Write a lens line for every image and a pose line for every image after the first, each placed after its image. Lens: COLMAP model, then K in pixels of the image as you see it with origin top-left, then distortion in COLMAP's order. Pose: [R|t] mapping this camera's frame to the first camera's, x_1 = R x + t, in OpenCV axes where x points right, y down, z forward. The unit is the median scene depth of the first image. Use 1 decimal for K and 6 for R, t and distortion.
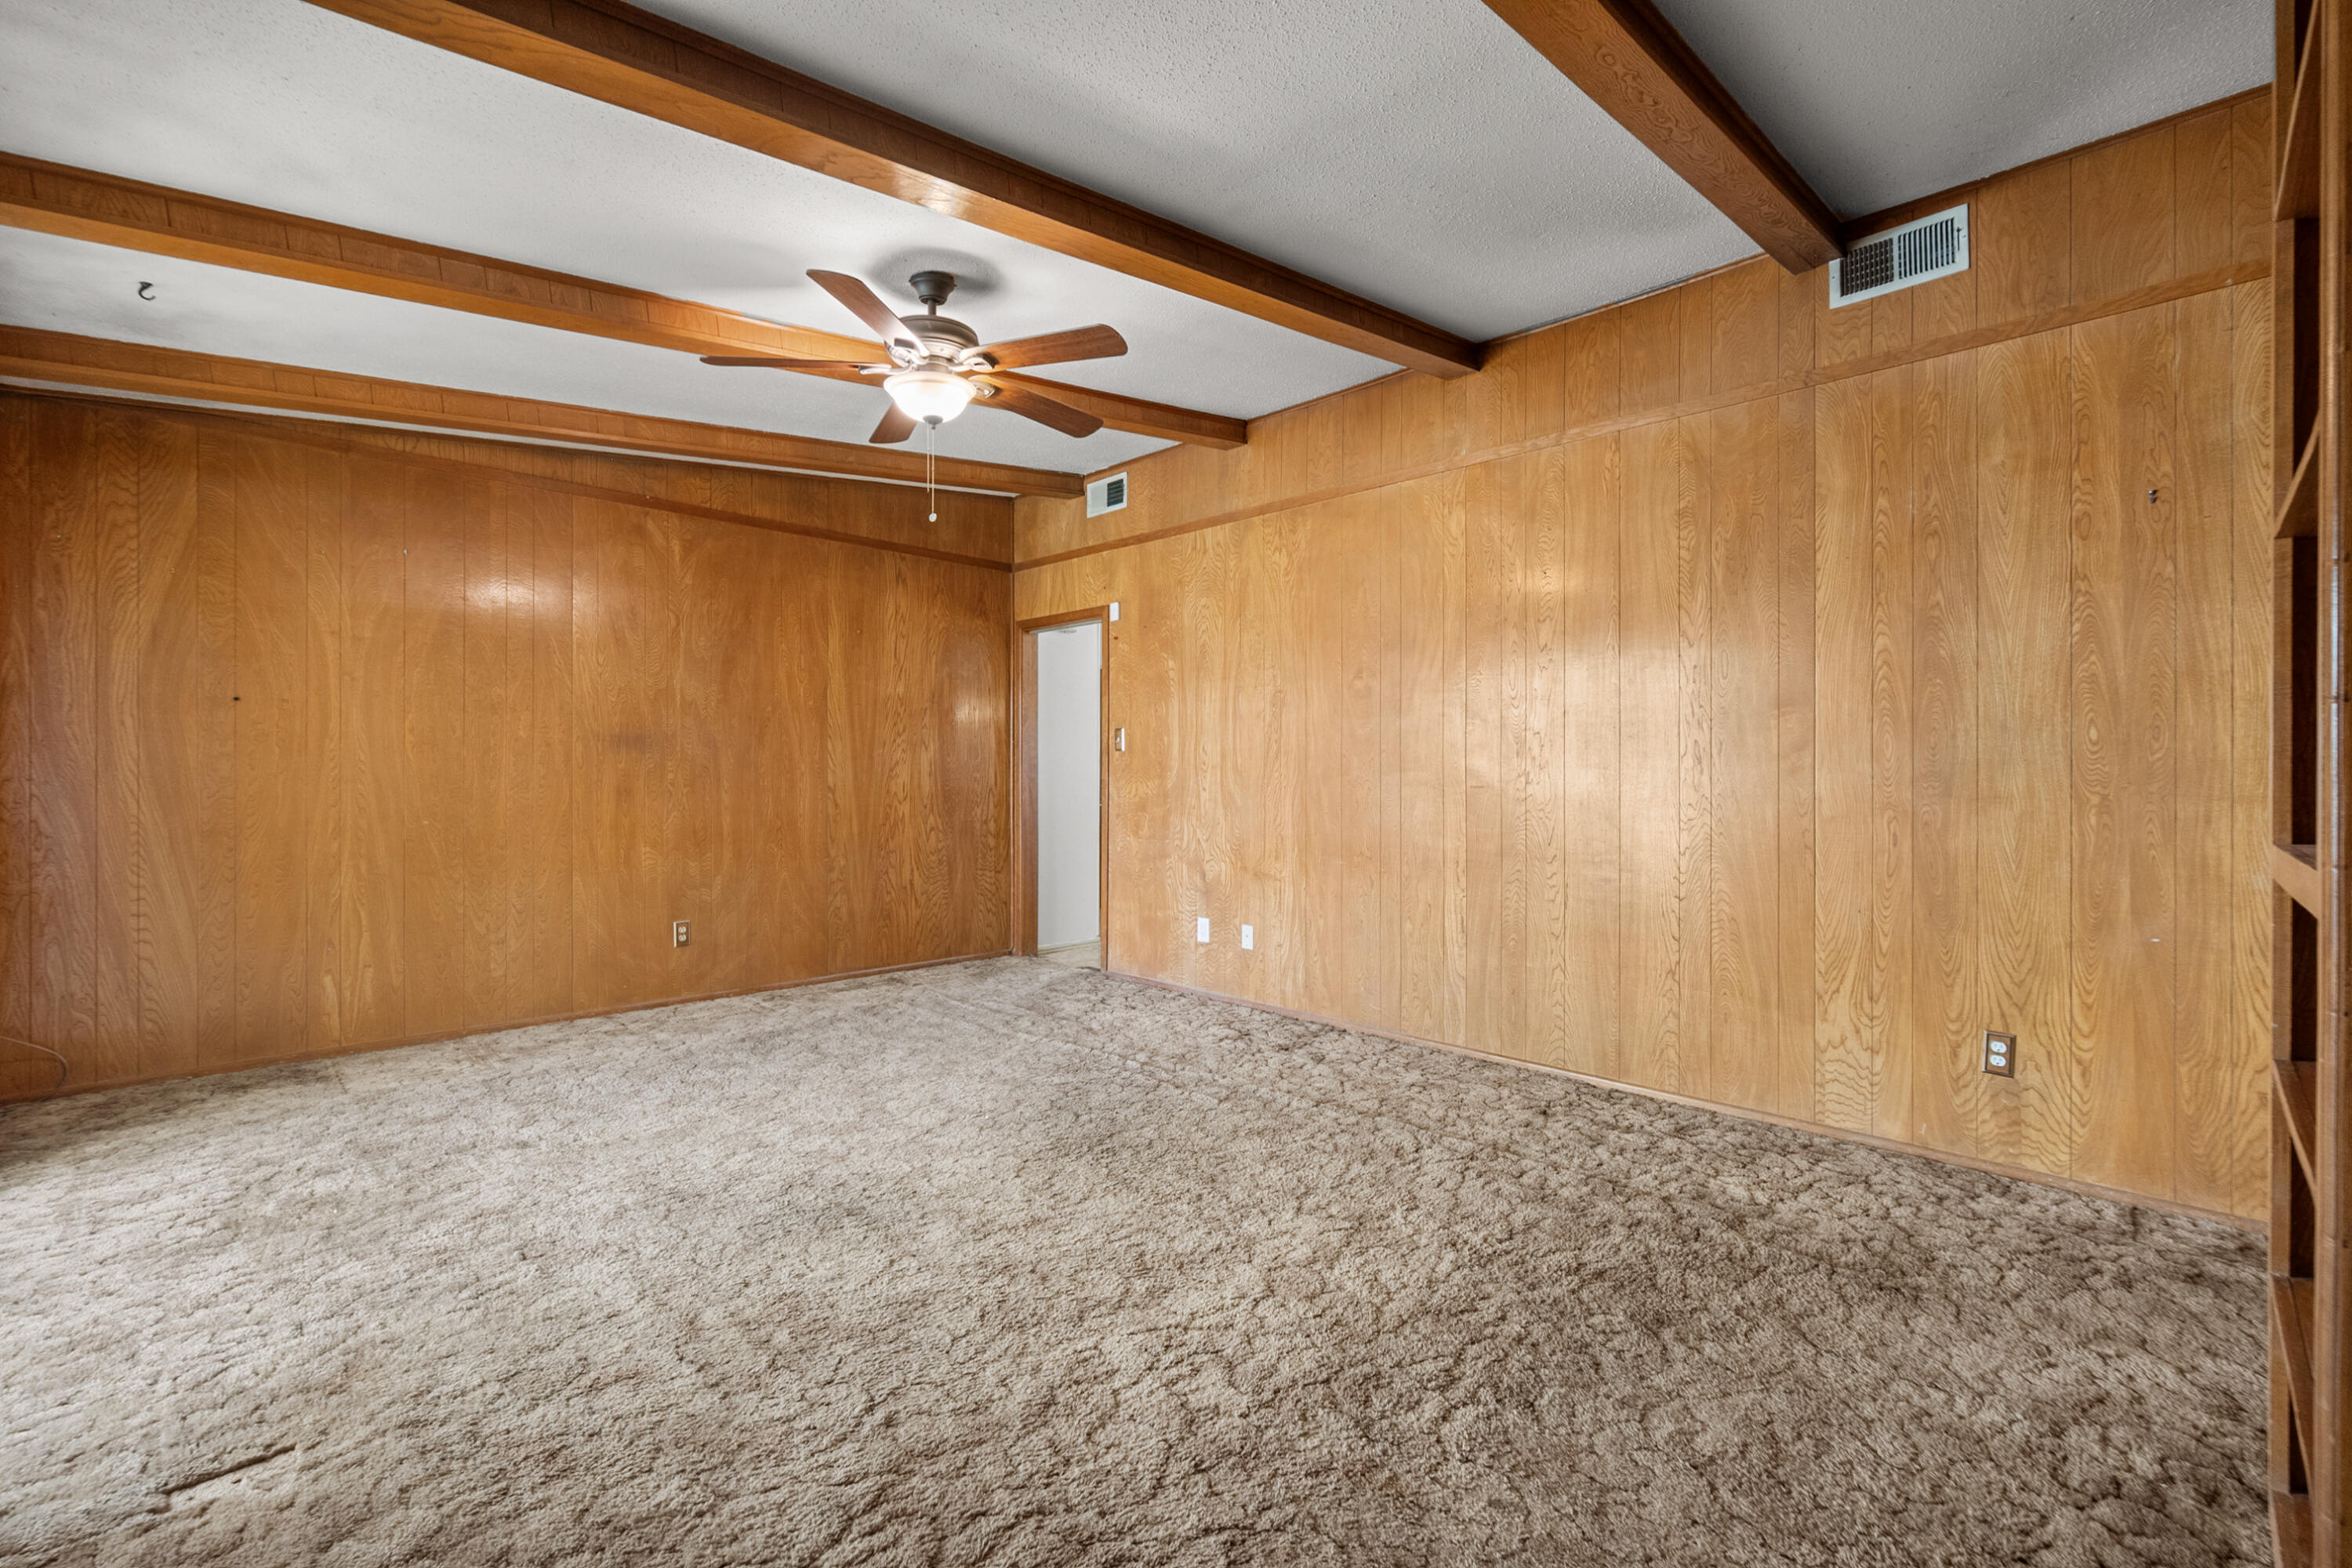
lens RADIAL K [[992.0, 0, 1185.8], [0, 992.0, 791.2], [0, 0, 1]] dist [-0.002435, 0.000454]
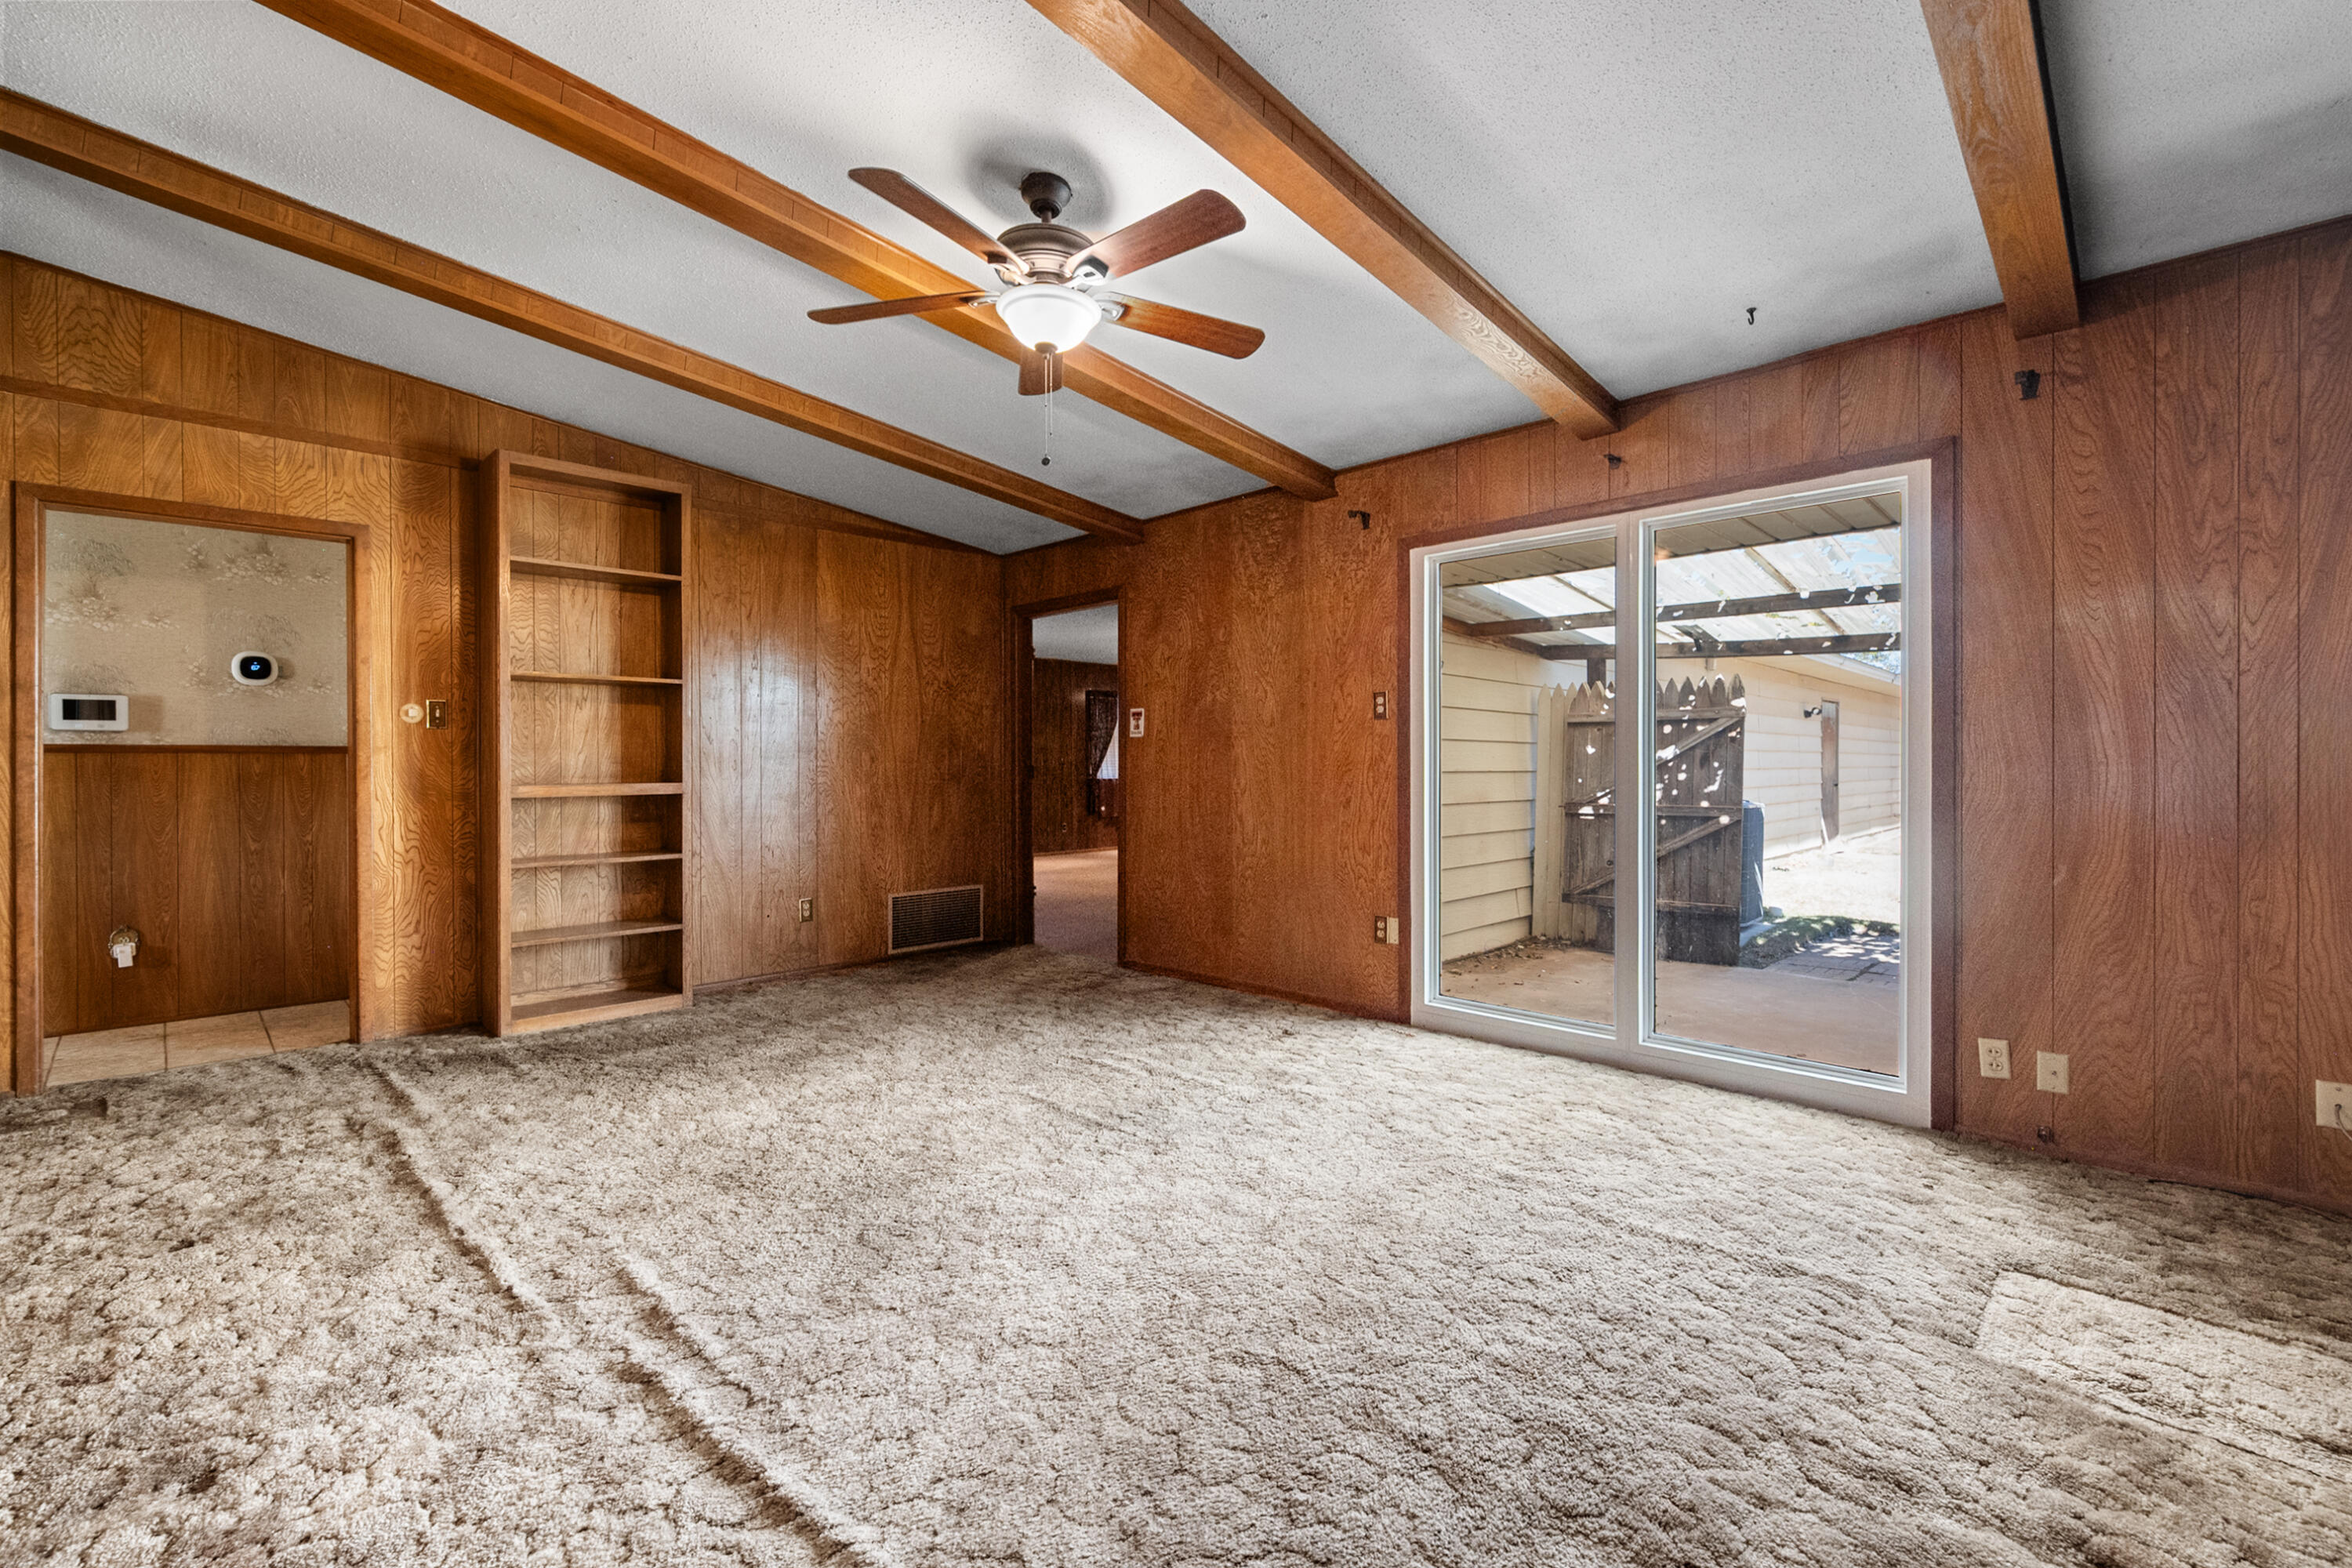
lens RADIAL K [[992.0, 0, 1179.5], [0, 992.0, 769.1], [0, 0, 1]] dist [-0.002435, 0.000454]
pose [[-0.999977, 0.000982, -0.006785, -0.241308], [0.000786, 0.999582, 0.028898, -0.021378], [0.006810, 0.028892, -0.999559, 1.228213]]
